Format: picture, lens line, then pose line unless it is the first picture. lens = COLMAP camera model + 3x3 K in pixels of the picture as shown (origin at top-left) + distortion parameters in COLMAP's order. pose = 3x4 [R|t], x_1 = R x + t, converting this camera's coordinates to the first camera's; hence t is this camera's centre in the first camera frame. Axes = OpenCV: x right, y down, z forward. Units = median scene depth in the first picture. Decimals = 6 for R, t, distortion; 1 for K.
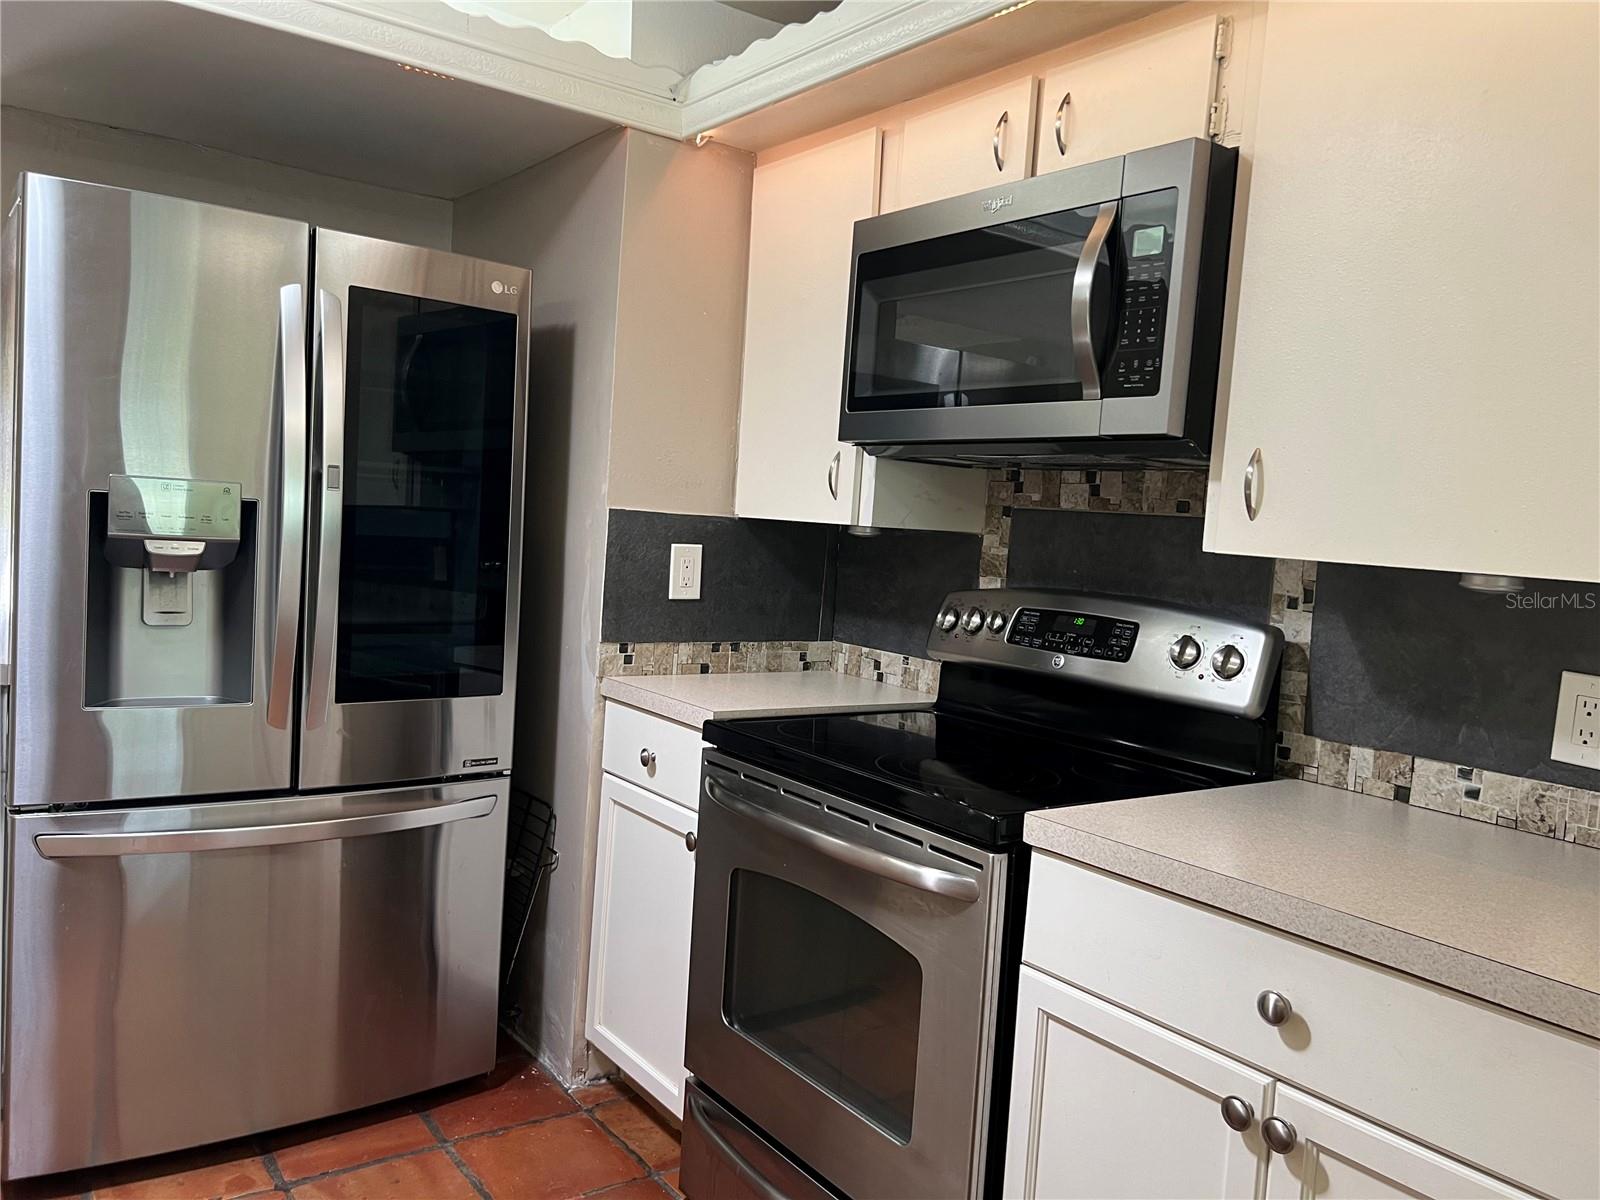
lens RADIAL K [[1212.6, 0, 796.8], [0, 1212.6, 607.0], [0, 0, 1]] dist [0.033343, -0.010217]
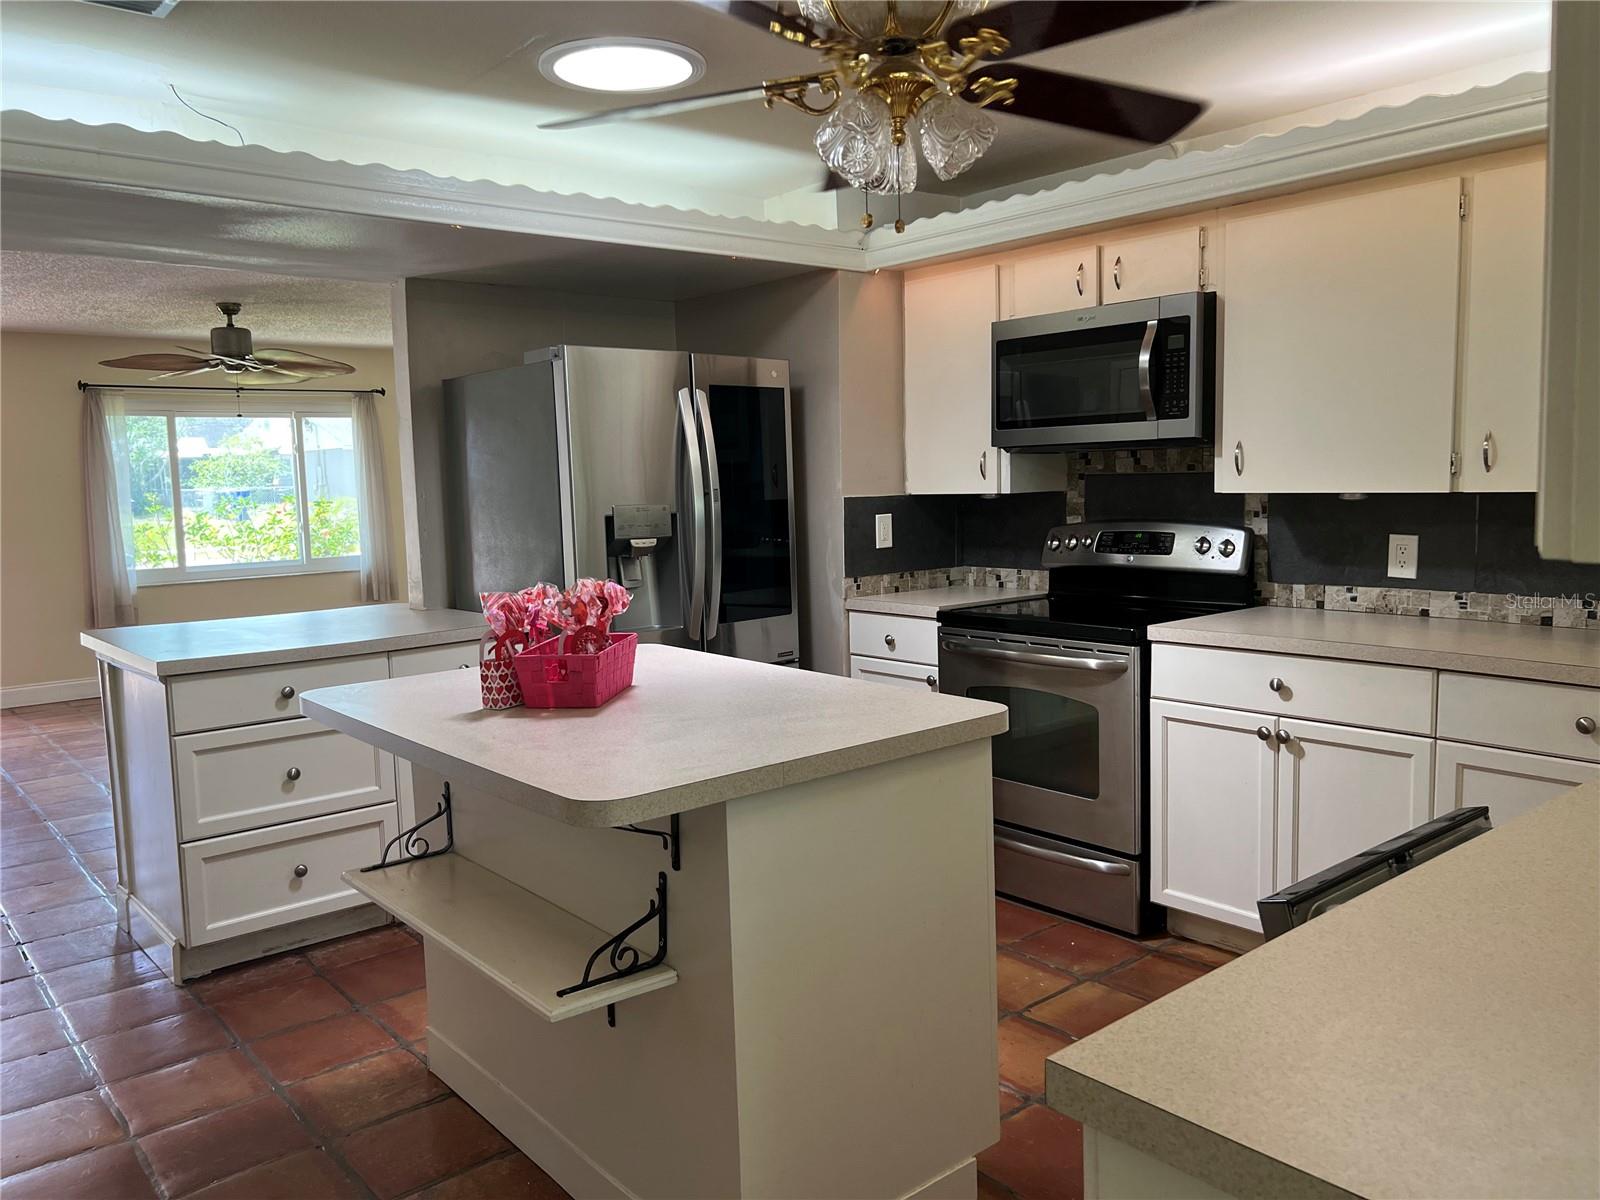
lens RADIAL K [[1200.4, 0, 800.0], [0, 1200.4, 600.0], [0, 0, 1]] dist [0.065301, -0.077082]
pose [[0.993019, -0.098673, 0.064627, -0.428090], [0.096660, 0.994751, 0.033561, -0.002198], [-0.067599, -0.027080, 0.997345, -0.823940]]
